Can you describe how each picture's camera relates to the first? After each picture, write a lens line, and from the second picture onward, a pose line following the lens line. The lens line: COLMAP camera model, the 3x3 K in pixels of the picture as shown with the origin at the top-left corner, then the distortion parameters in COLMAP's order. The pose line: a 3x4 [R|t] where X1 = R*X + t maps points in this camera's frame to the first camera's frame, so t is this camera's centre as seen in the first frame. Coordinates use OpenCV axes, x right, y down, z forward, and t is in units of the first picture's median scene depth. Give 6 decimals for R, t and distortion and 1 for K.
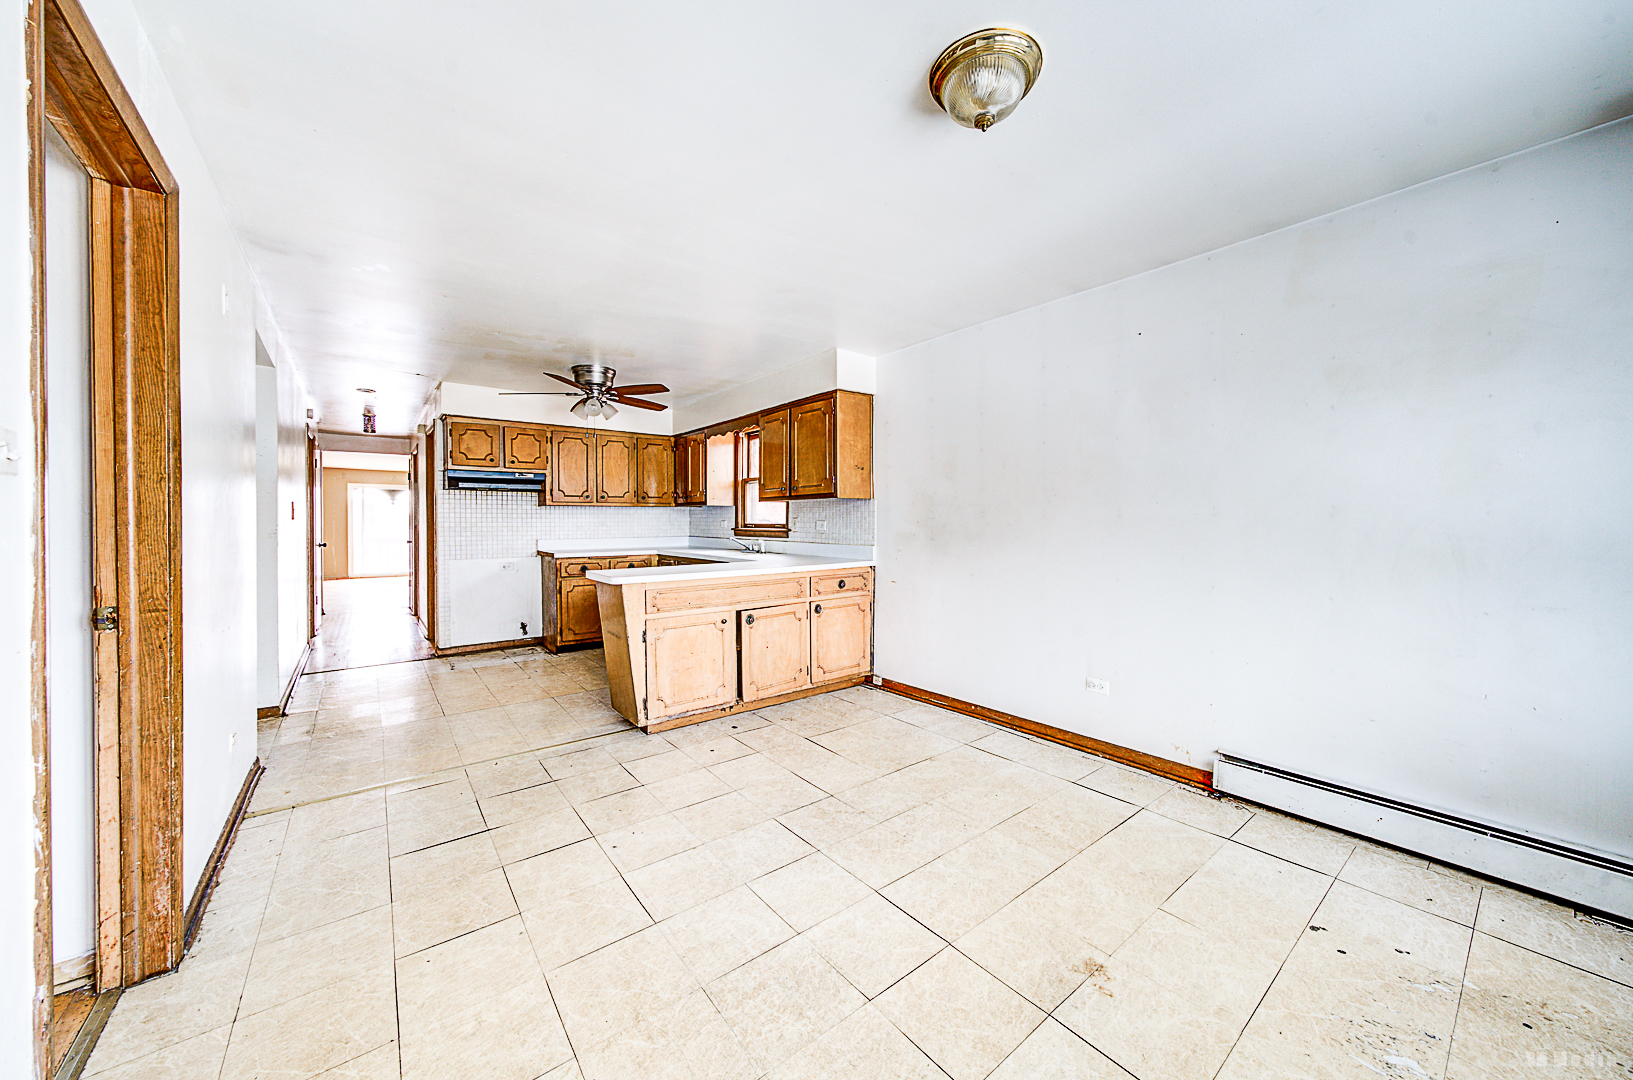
lens RADIAL K [[581.3, 0, 854.7], [0, 581.3, 528.8], [0, 0, 1]] dist [-0.002304, -0.000044]
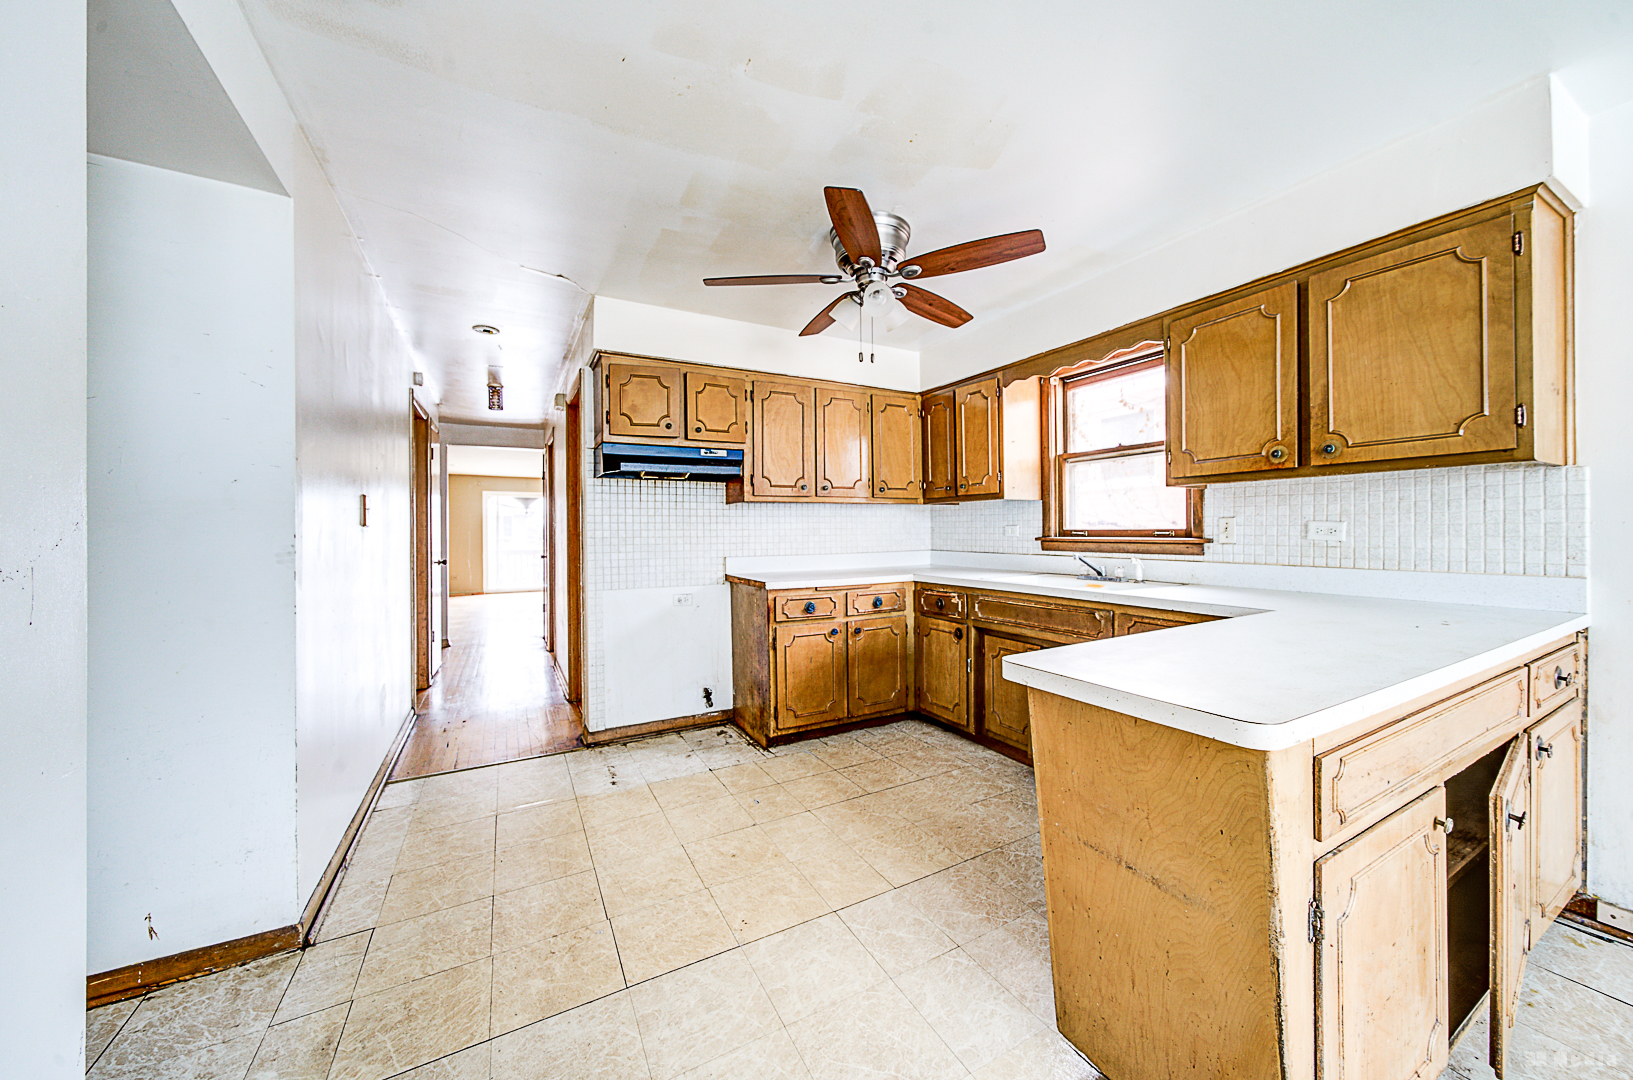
lens RADIAL K [[581.3, 0, 857.6], [0, 581.3, 531.1], [0, 0, 1]] dist [-0.002304, -0.000044]
pose [[0.987785, -0.006610, -0.155680, -0.312202], [0.005524, 0.999957, -0.007407, -0.004486], [0.155722, 0.006456, 0.987780, 0.402036]]
